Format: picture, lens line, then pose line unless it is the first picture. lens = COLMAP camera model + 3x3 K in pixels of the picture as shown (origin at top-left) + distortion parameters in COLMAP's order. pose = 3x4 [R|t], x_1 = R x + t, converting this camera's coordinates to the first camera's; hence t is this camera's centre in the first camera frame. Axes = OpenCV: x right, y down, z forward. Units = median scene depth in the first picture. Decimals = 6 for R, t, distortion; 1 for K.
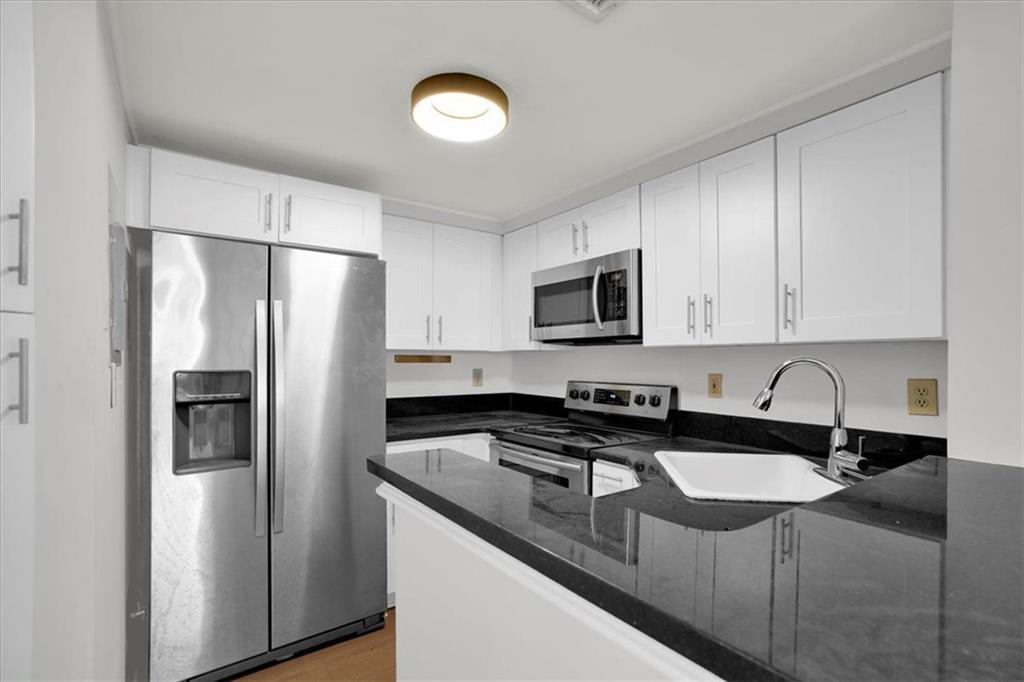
lens RADIAL K [[478.7, 0, 513.7], [0, 478.7, 357.9], [0, 0, 1]] dist [-0.037156, 0.010189]
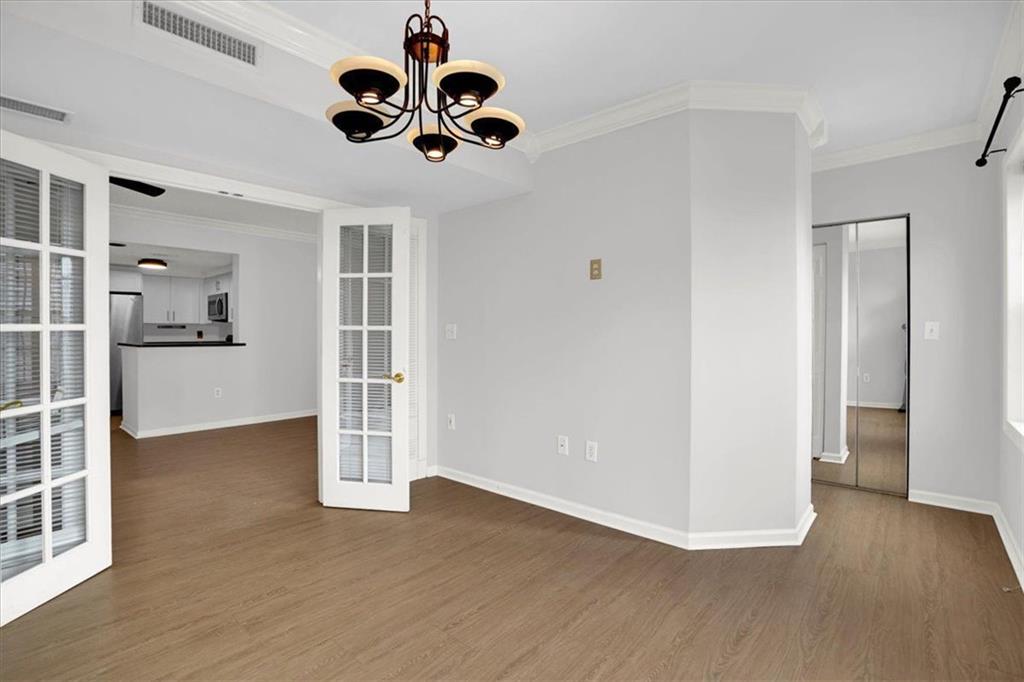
lens RADIAL K [[478.7, 0, 507.6], [0, 478.7, 332.1], [0, 0, 1]] dist [-0.037156, 0.010189]
pose [[0.975662, -0.001954, 0.219273, 1.555334], [0.001424, 0.999996, 0.002575, 0.038139], [-0.219277, -0.002200, 0.975660, -2.818679]]
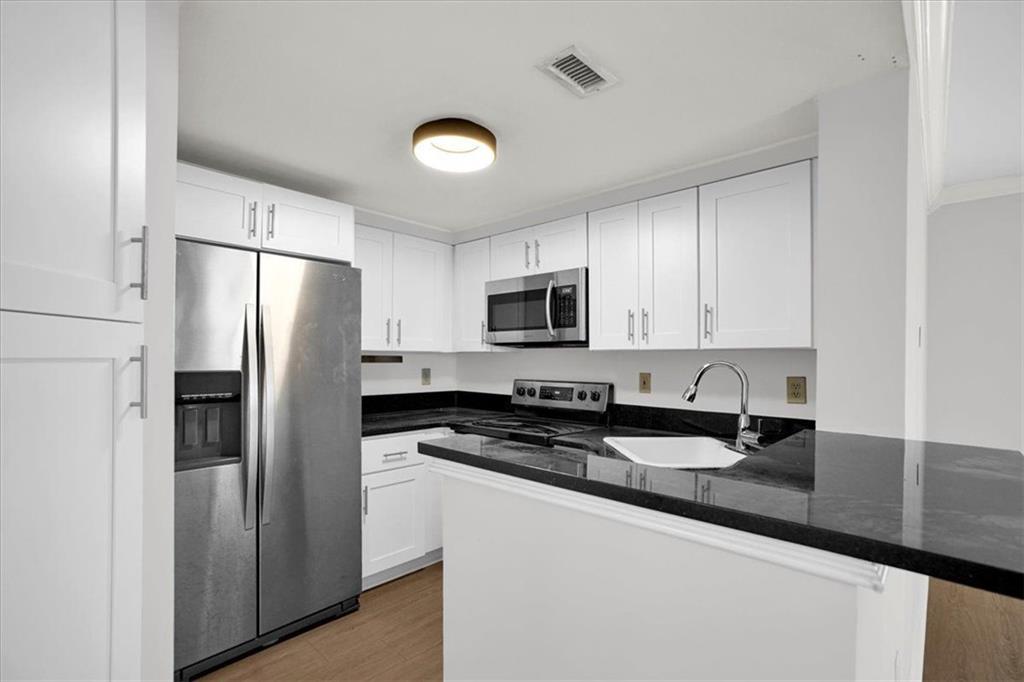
lens RADIAL K [[478.7, 0, 517.6], [0, 478.7, 357.5], [0, 0, 1]] dist [-0.037156, 0.010189]
pose [[0.979526, 0.004614, 0.201265, -0.153342], [-0.004946, 0.999987, 0.001144, -0.007044], [-0.201257, -0.002116, 0.979536, -0.139339]]
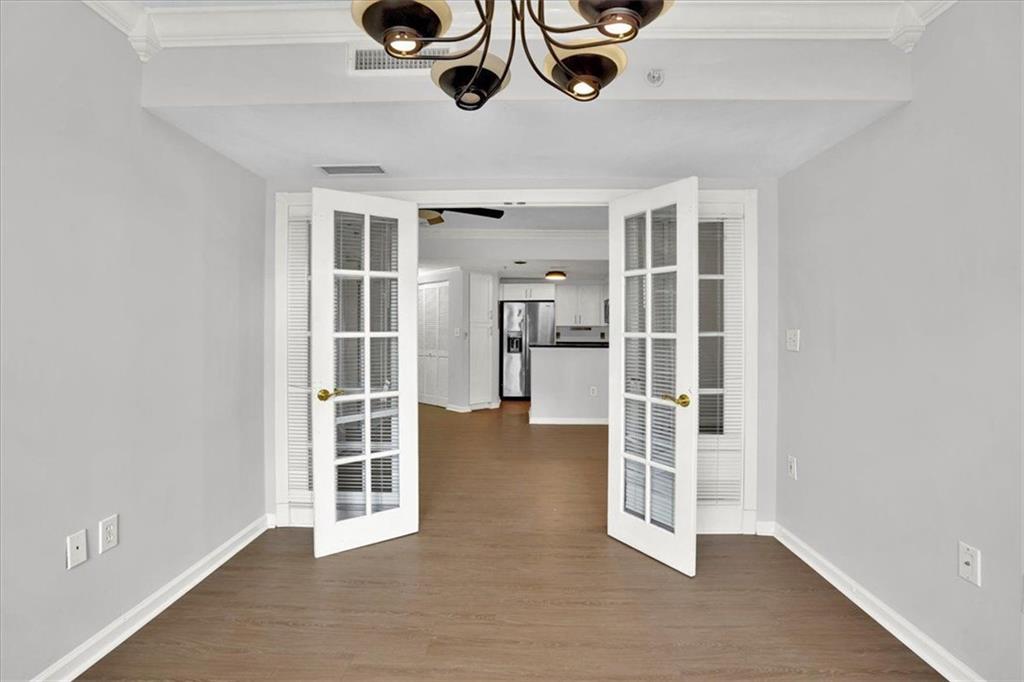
lens RADIAL K [[478.7, 0, 513.8], [0, 478.7, 330.7], [0, 0, 1]] dist [-0.037156, 0.010189]
pose [[0.799499, 0.003856, -0.600654, 1.925957], [-0.003863, 0.999992, 0.001277, 0.015597], [0.600654, 0.001299, 0.799508, -2.441409]]
